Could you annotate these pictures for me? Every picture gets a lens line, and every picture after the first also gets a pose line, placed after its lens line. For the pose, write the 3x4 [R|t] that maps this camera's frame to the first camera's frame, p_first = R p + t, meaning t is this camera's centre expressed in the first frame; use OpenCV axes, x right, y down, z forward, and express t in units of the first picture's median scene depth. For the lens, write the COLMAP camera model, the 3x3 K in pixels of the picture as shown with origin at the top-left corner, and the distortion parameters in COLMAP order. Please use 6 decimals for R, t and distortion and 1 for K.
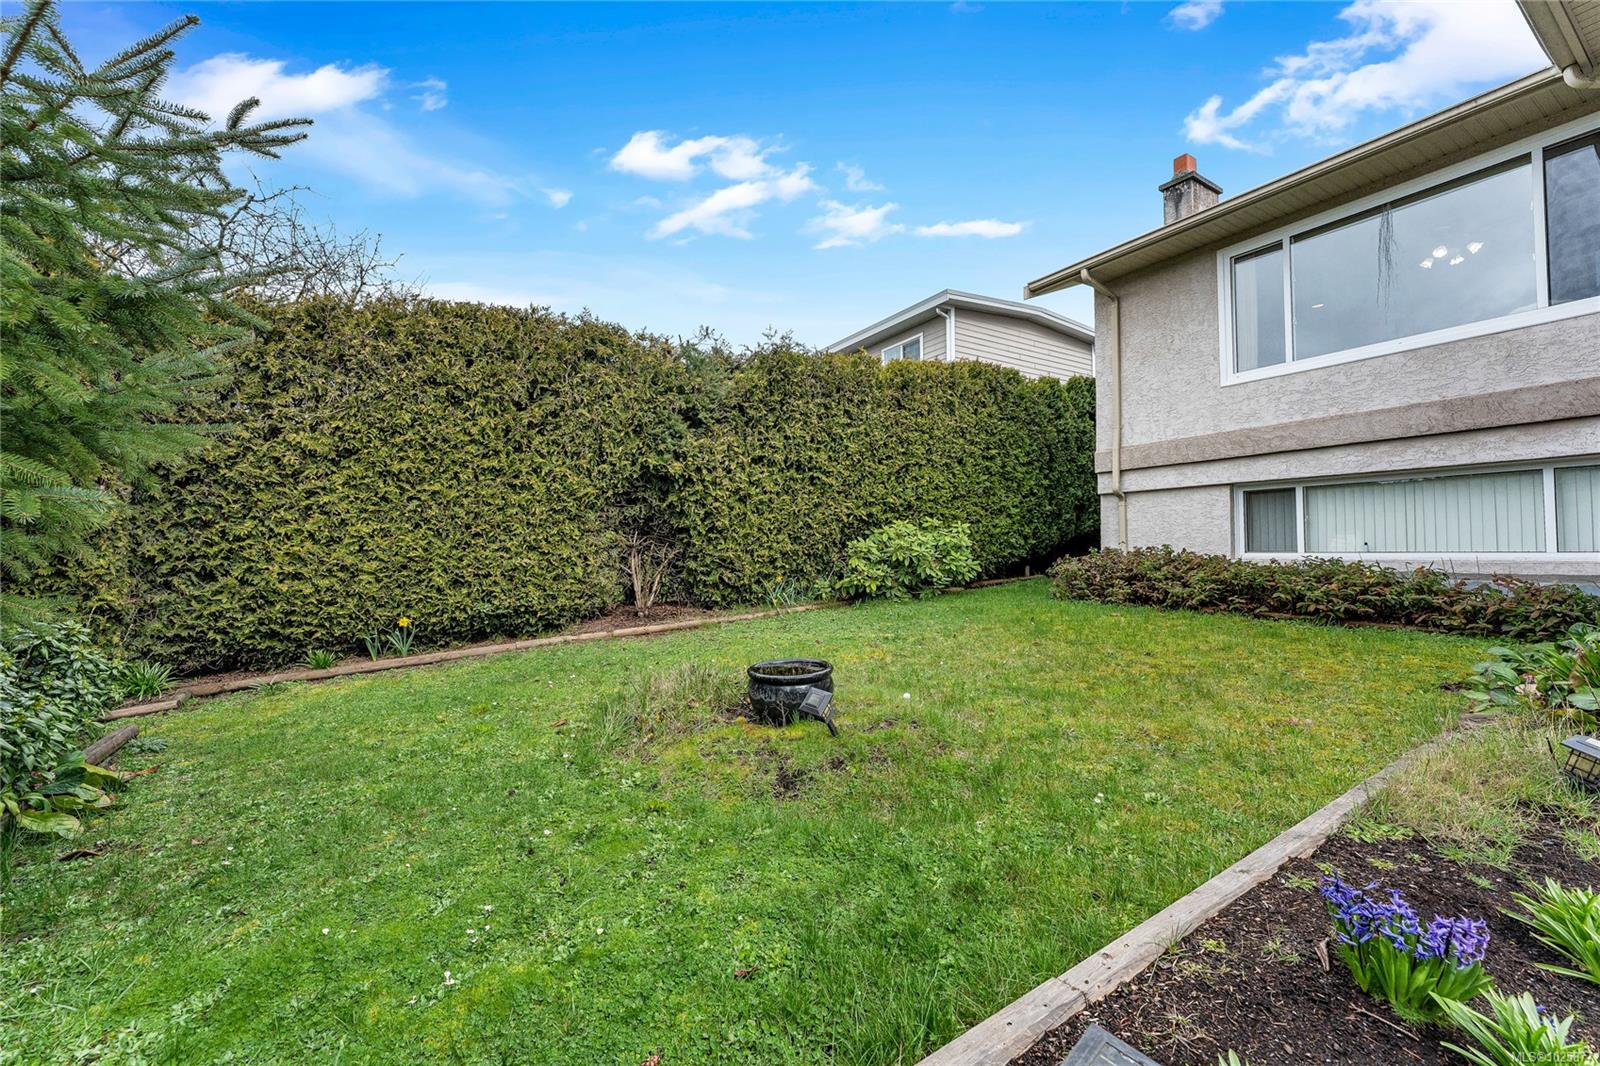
lens RADIAL K [[650.8, 0, 817.7], [0, 650.8, 503.4], [0, 0, 1]] dist [-0.002692, -0.000135]
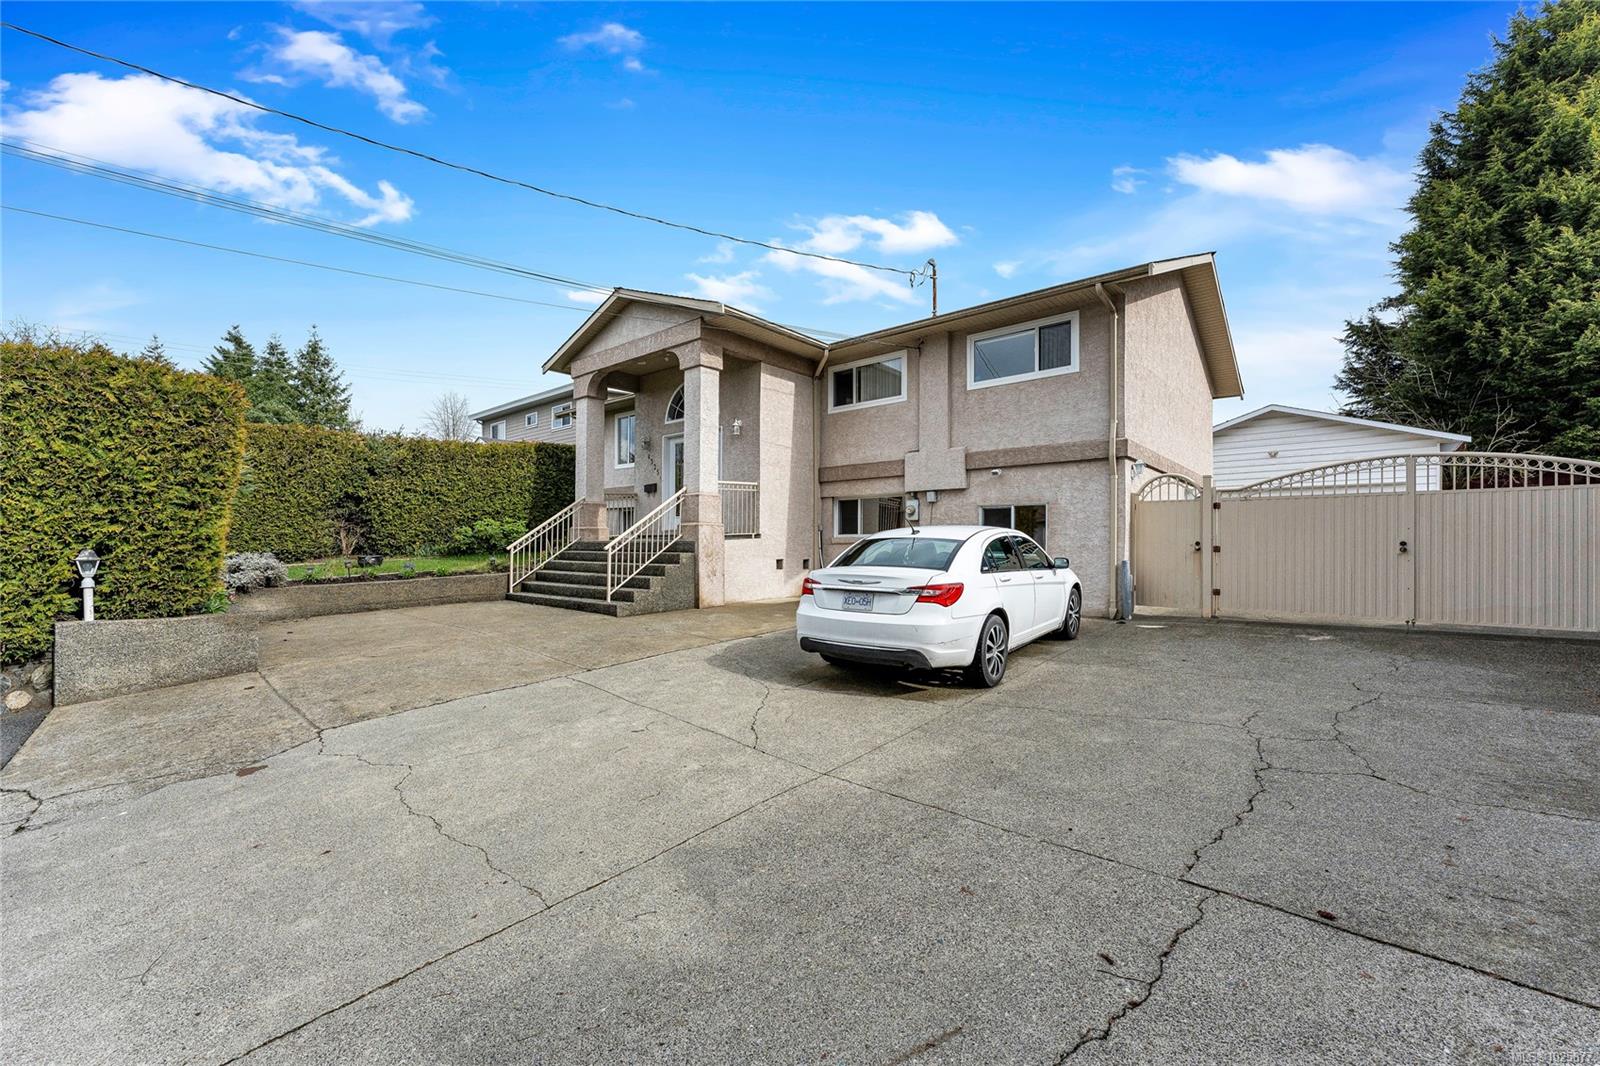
lens RADIAL K [[650.8, 0, 810.4], [0, 650.8, 526.0], [0, 0, 1]] dist [-0.002692, -0.000135]
pose [[0.960844, 0.026523, 0.275819, 0.614674], [-0.037537, 0.998692, 0.034730, -0.071447], [-0.274537, -0.043724, 0.960582, -1.508848]]
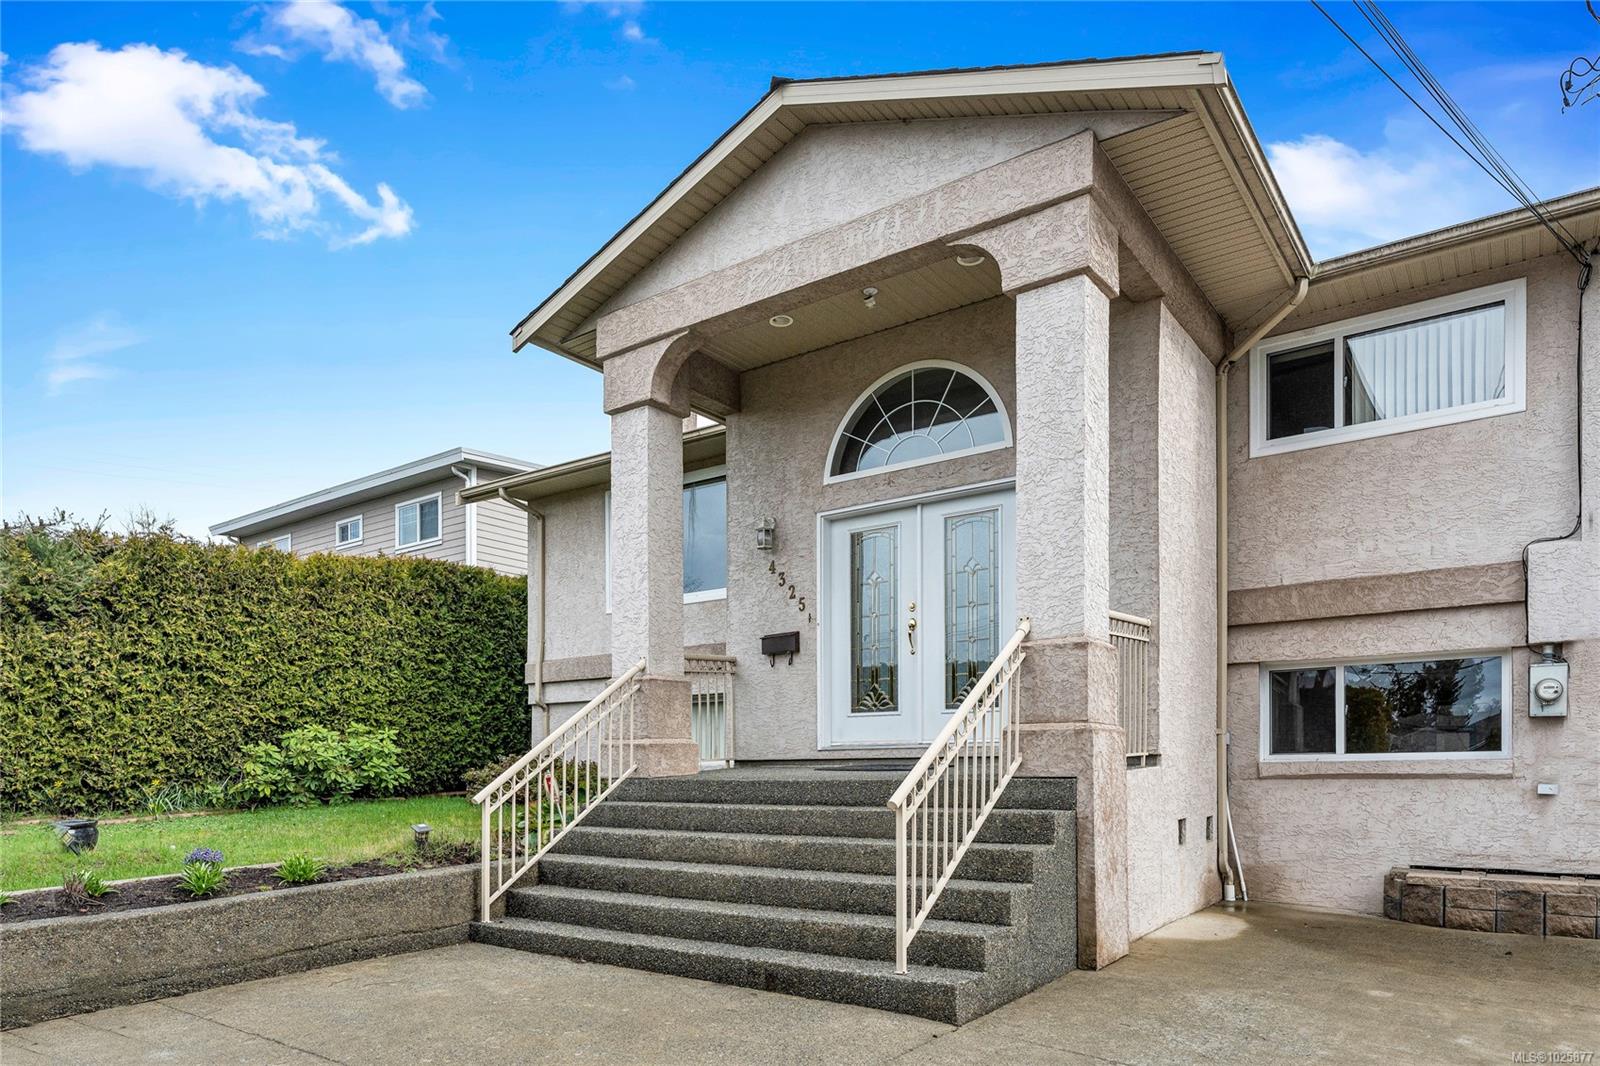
lens RADIAL K [[1010.7, 0, 808.4], [0, 1010.7, 758.2], [0, 0, 1]] dist [-0.001994, 0.000713]
pose [[0.932730, 0.014404, 0.360287, 0.296018], [-0.033867, 0.998284, 0.047767, -0.022744], [-0.358981, -0.056755, 0.931618, -0.715563]]
